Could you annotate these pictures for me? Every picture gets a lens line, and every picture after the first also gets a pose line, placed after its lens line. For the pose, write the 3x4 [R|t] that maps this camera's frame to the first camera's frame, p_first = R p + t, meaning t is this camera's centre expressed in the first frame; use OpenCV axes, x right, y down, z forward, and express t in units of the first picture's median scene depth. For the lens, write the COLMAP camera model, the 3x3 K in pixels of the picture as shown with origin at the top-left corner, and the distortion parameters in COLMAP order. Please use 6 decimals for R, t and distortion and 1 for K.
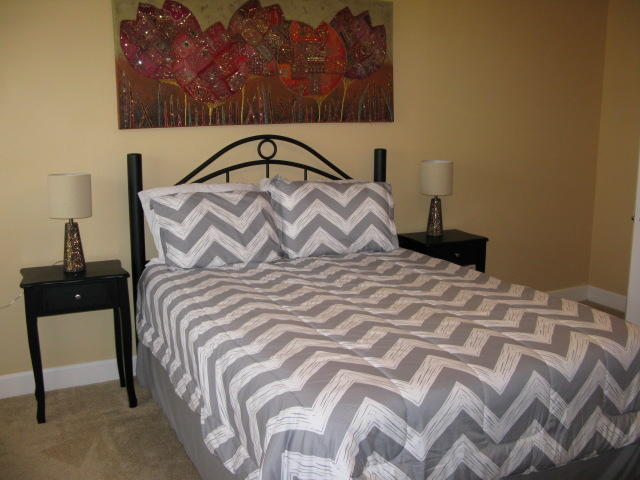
lens RADIAL K [[648.0, 0, 320.0], [0, 648.0, 240.0], [0, 0, 1]] dist [-0.213059, 0.268856]
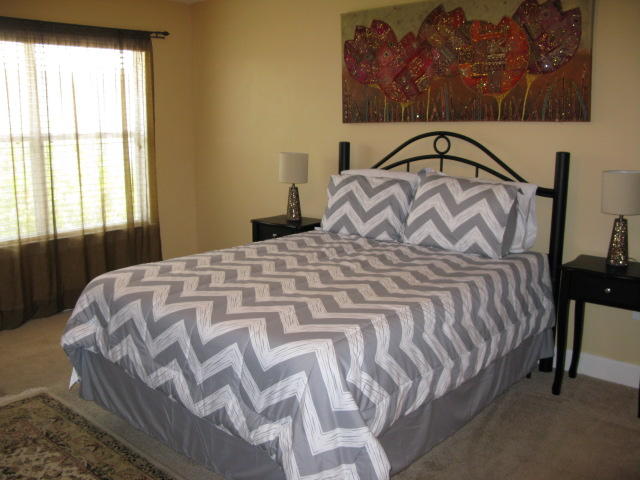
lens RADIAL K [[648.0, 0, 320.0], [0, 648.0, 240.0], [0, 0, 1]] dist [-0.213059, 0.268856]
pose [[0.374822, 0.171419, -0.911112, 0.851817], [-0.164284, 0.979486, 0.116699, -0.077098], [0.912425, 0.105940, 0.395294, 0.410580]]
